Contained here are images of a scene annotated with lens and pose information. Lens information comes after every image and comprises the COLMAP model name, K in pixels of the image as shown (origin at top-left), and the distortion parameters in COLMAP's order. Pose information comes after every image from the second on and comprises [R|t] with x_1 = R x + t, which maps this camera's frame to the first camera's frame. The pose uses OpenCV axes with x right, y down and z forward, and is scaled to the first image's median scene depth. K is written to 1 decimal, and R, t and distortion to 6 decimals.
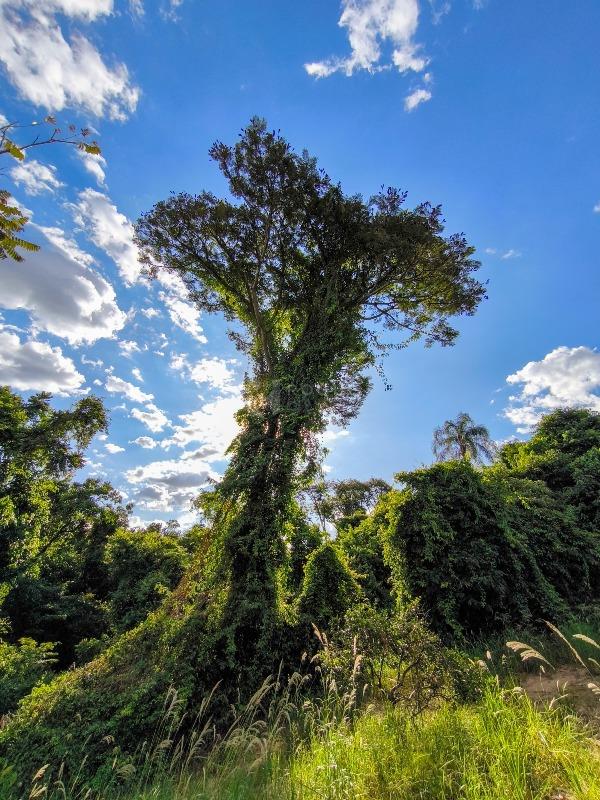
lens RADIAL K [[379.2, 0, 300.0], [0, 379.2, 400.0], [0, 0, 1]] dist [0.000558, 0.000040]
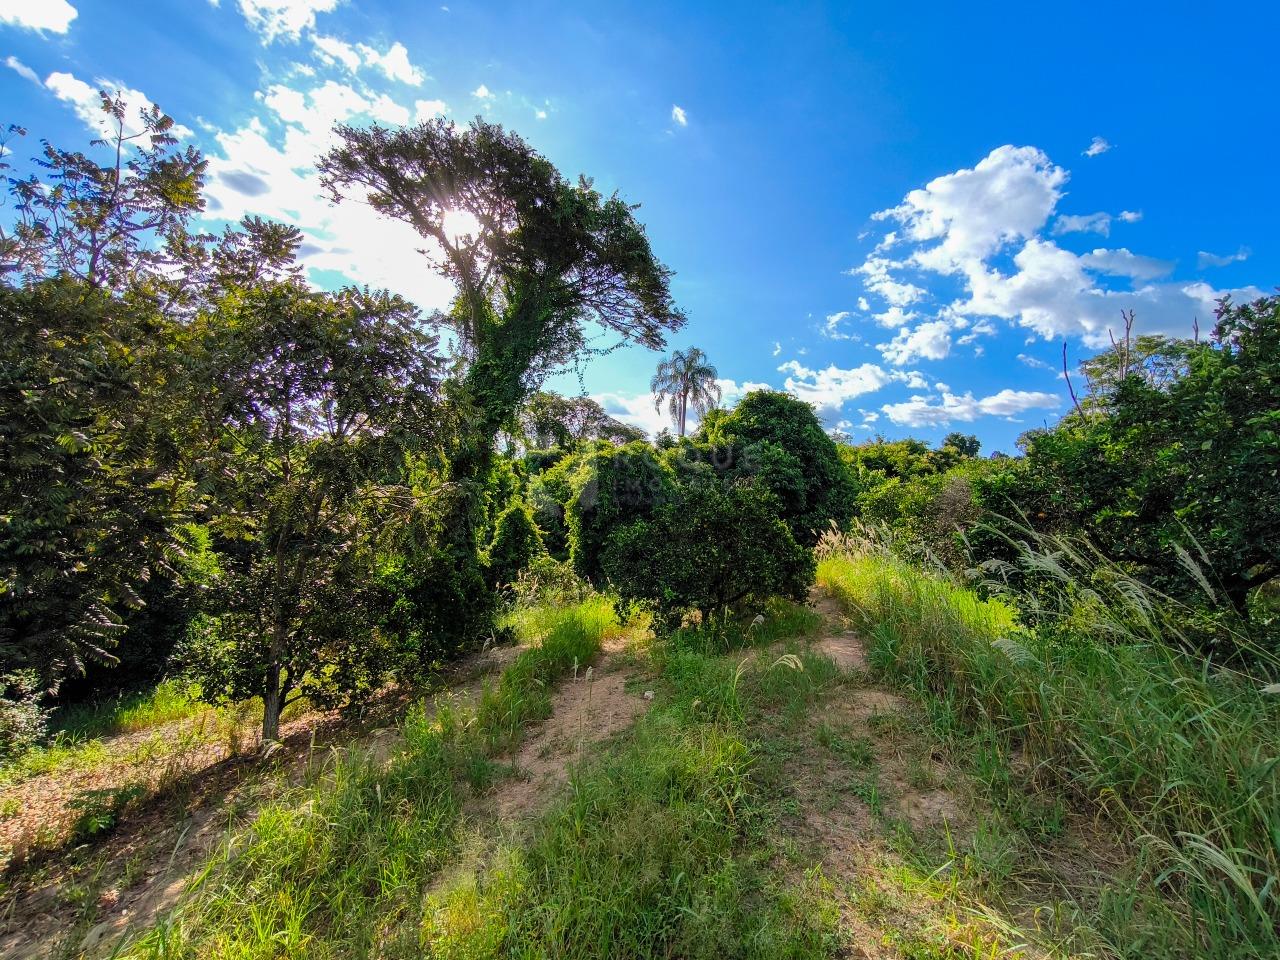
lens RADIAL K [[606.7, 0, 640.0], [0, 606.7, 480.0], [0, 0, 1]] dist [0.000558, 0.000040]
pose [[0.956196, 0.083592, 0.280536, -0.104893], [-0.191414, 0.903627, 0.383171, -0.493092], [-0.221470, -0.420085, 0.880045, -0.714856]]
